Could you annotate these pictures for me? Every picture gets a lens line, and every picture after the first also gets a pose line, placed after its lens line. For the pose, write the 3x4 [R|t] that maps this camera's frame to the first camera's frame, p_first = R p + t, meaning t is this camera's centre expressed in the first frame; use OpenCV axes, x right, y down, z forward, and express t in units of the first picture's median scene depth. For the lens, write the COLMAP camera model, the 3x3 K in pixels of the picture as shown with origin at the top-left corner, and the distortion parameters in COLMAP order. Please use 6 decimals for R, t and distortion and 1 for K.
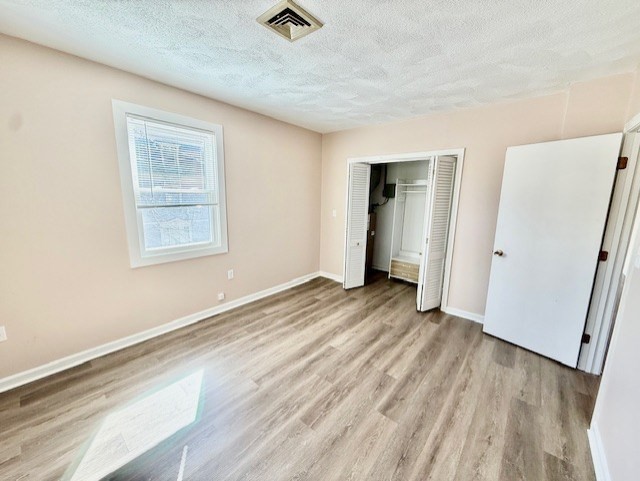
lens RADIAL K [[254.4, 0, 319.8], [0, 254.4, 240.3], [0, 0, 1]] dist [0.001133, -0.001478]
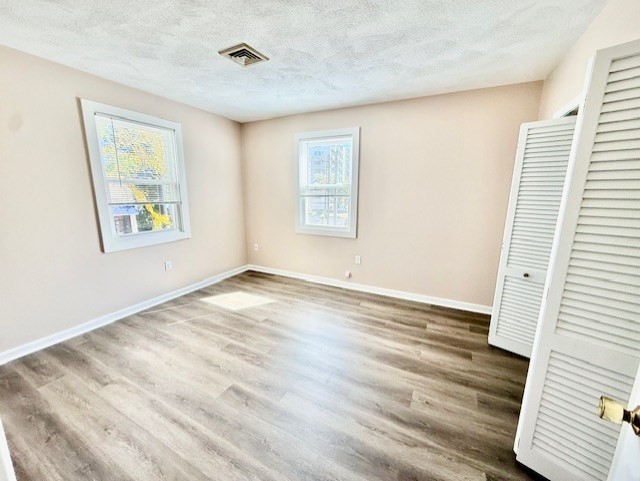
lens RADIAL K [[254.4, 0, 317.5], [0, 254.4, 240.7], [0, 0, 1]] dist [0.001133, -0.001478]
pose [[0.218053, 0.166881, -0.961563, 0.805247], [-0.173490, 0.976207, 0.130080, -0.072377], [0.960393, 0.138457, 0.241817, 0.658212]]
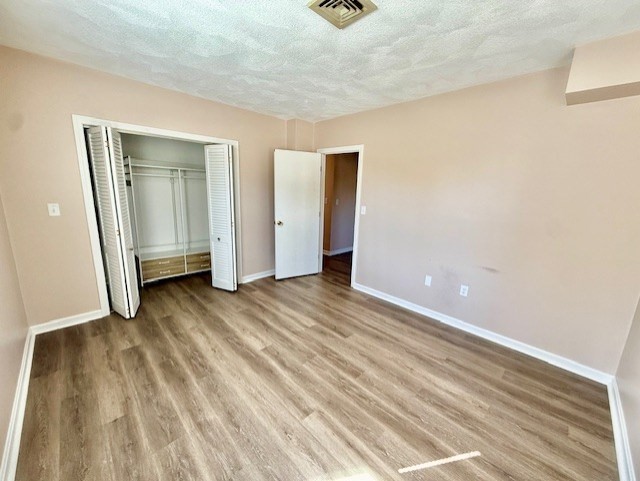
lens RADIAL K [[254.4, 0, 319.5], [0, 254.4, 239.9], [0, 0, 1]] dist [0.001133, -0.001478]
pose [[0.093336, -0.215589, 0.972013, -0.694887], [0.140886, 0.969311, 0.201462, -0.114787], [-0.985616, 0.118139, 0.120845, 0.596224]]
